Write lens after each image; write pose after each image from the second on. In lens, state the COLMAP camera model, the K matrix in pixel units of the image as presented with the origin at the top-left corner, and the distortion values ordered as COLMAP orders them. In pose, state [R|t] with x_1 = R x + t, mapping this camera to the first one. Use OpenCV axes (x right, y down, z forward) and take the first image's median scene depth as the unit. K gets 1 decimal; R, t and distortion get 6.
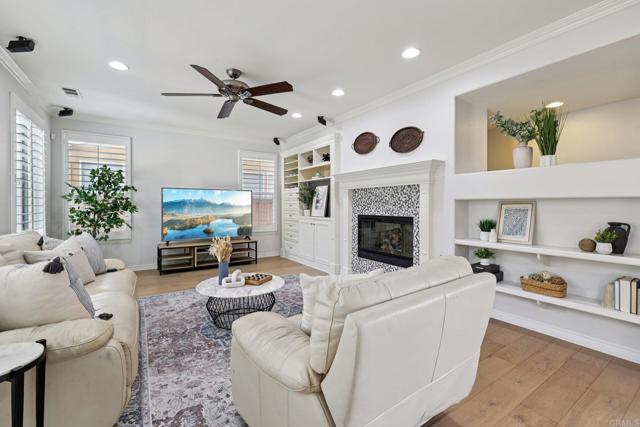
lens RADIAL K [[278.8, 0, 320.6], [0, 278.8, 207.0], [0, 0, 1]] dist [0.002429, 0.000199]
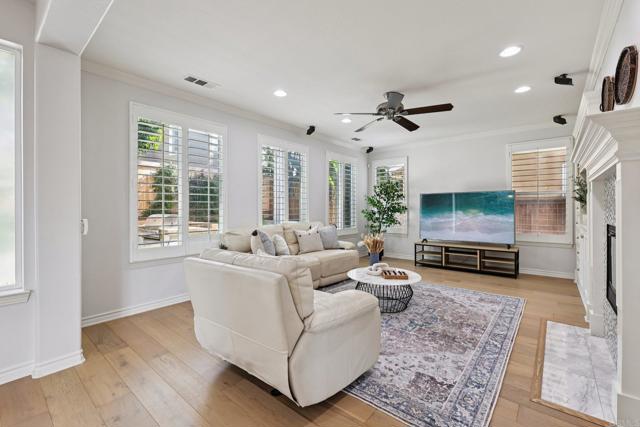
lens RADIAL K [[278.8, 0, 320.6], [0, 278.8, 207.0], [0, 0, 1]] dist [0.002429, 0.000199]
pose [[0.288628, -0.008031, -0.957408, 0.605430], [-0.003779, 0.999947, -0.009527, 0.001353], [0.957434, 0.006367, 0.288583, 0.320839]]
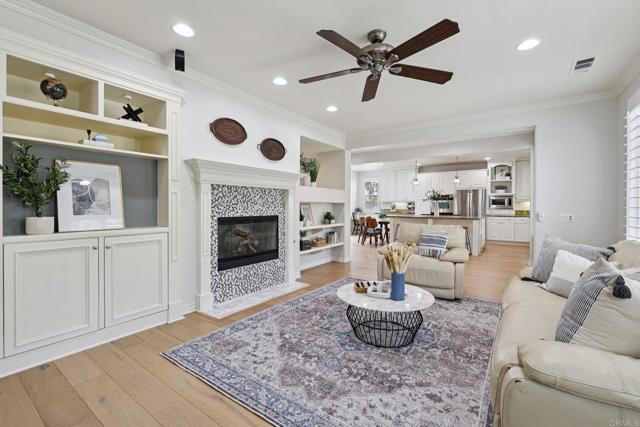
lens RADIAL K [[278.8, 0, 320.6], [0, 278.8, 207.0], [0, 0, 1]] dist [0.002429, 0.000199]
pose [[-0.361308, -0.007141, 0.932419, -0.819186], [0.002635, 0.999959, 0.008679, -0.009658], [-0.932443, 0.005593, -0.361275, 1.189852]]
